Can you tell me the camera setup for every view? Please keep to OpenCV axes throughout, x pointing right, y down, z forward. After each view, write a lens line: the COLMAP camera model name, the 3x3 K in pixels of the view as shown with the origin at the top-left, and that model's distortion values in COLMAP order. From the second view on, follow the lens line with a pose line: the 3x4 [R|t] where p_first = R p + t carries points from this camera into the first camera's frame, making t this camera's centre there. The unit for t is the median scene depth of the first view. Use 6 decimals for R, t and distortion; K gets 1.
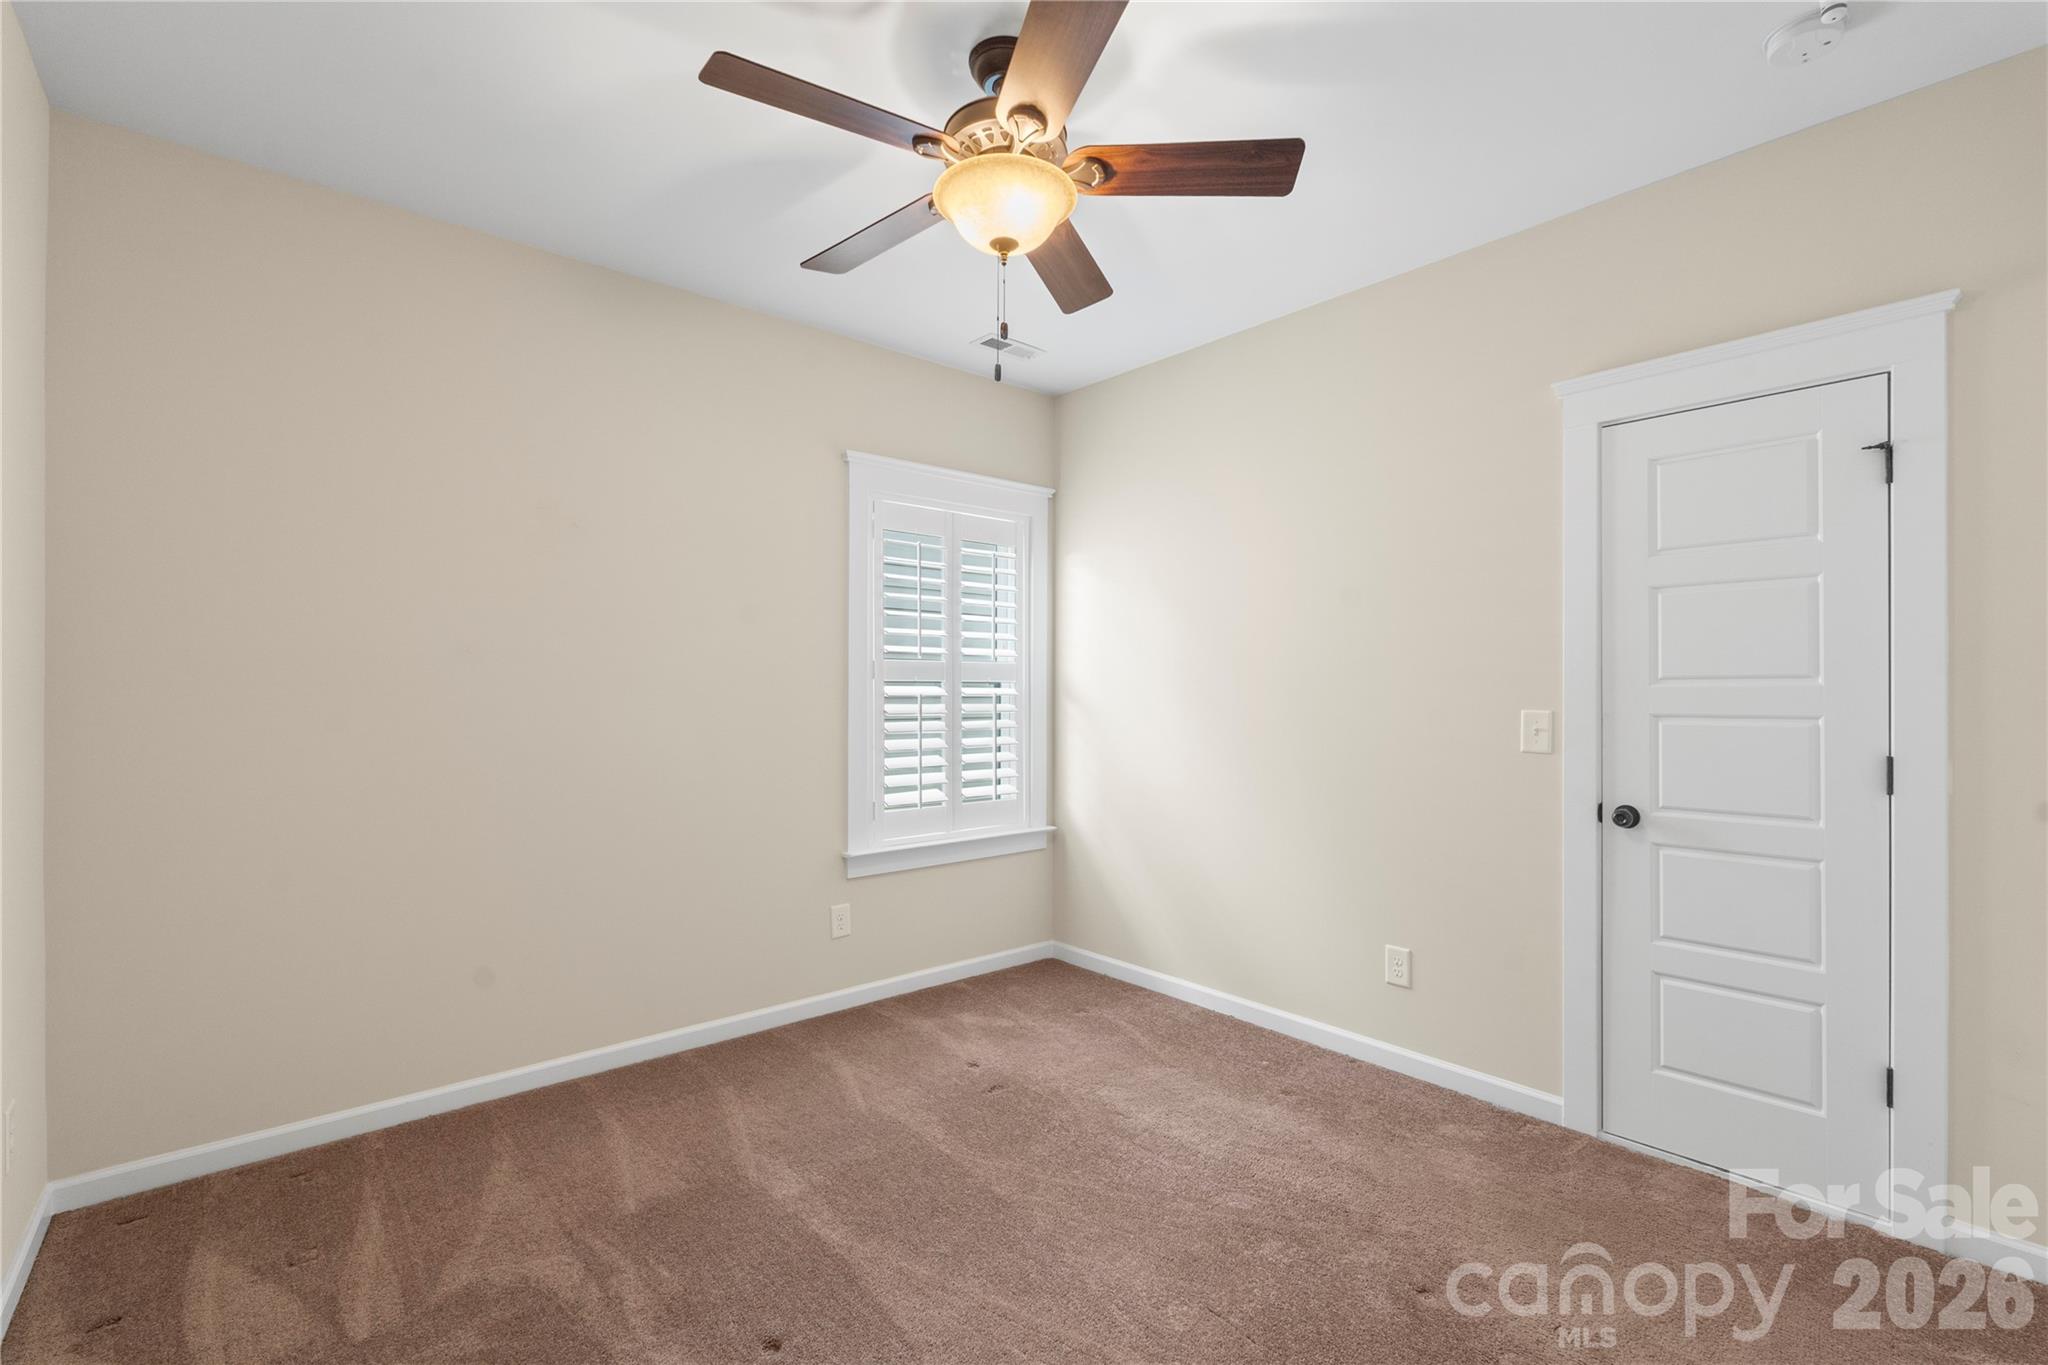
lens RADIAL K [[900.4, 0, 1029.7], [0, 900.4, 685.6], [0, 0, 1]] dist [-0.000776, -0.000525]
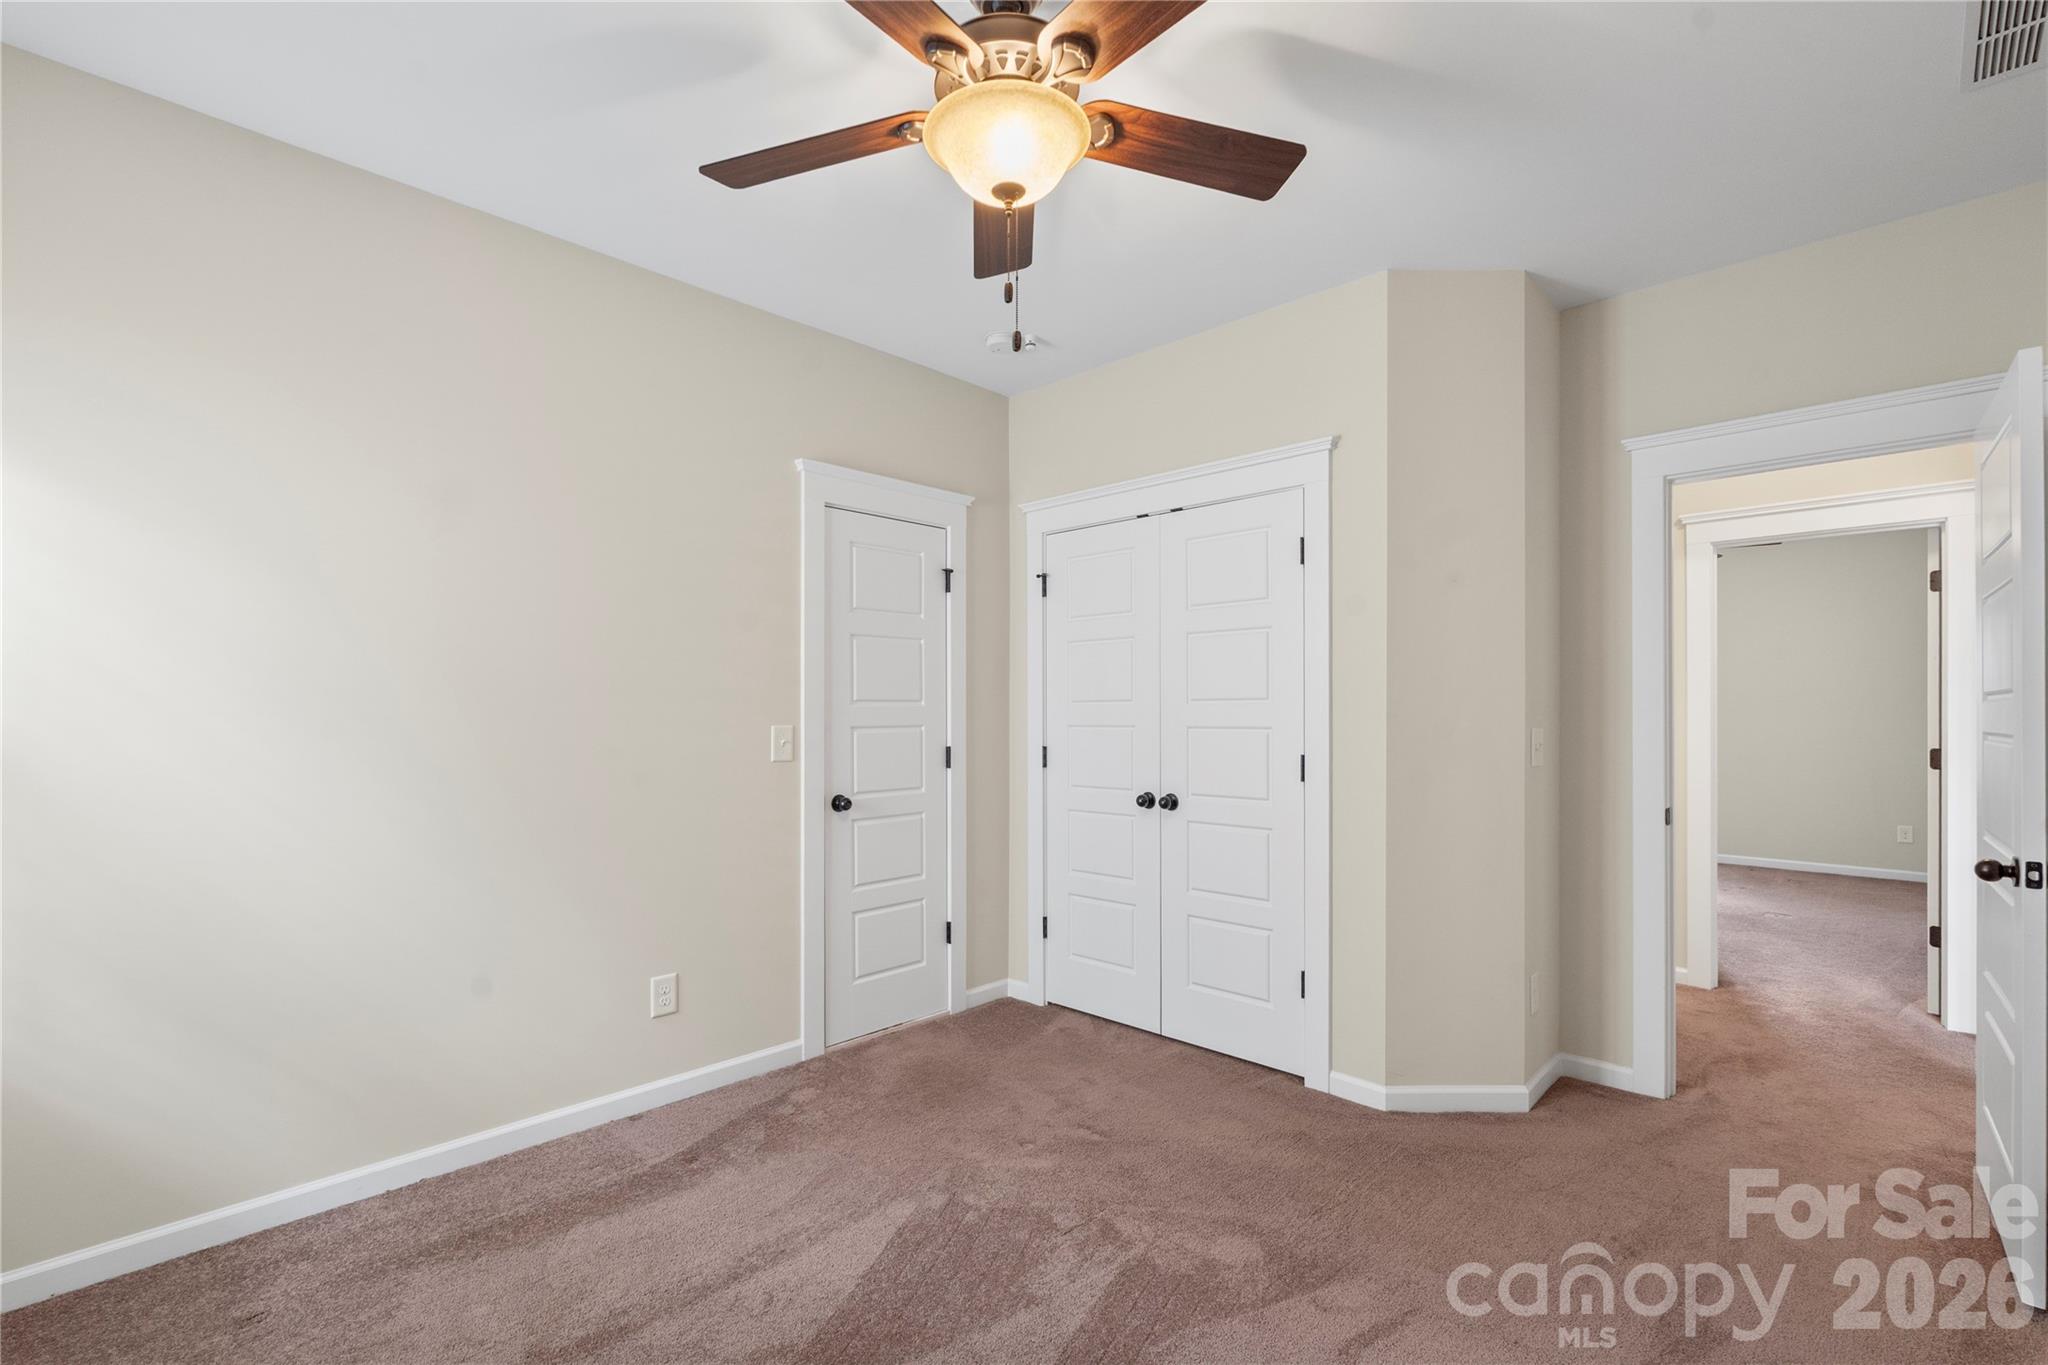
lens RADIAL K [[931.4, 0, 1029.8], [0, 931.4, 710.6], [0, 0, 1]] dist [0.017832, -0.028063]
pose [[-0.094376, -0.001742, 0.995535, -0.717997], [-0.005926, 0.999982, 0.001188, 0.004124], [-0.995519, -0.005787, -0.094385, 0.815451]]
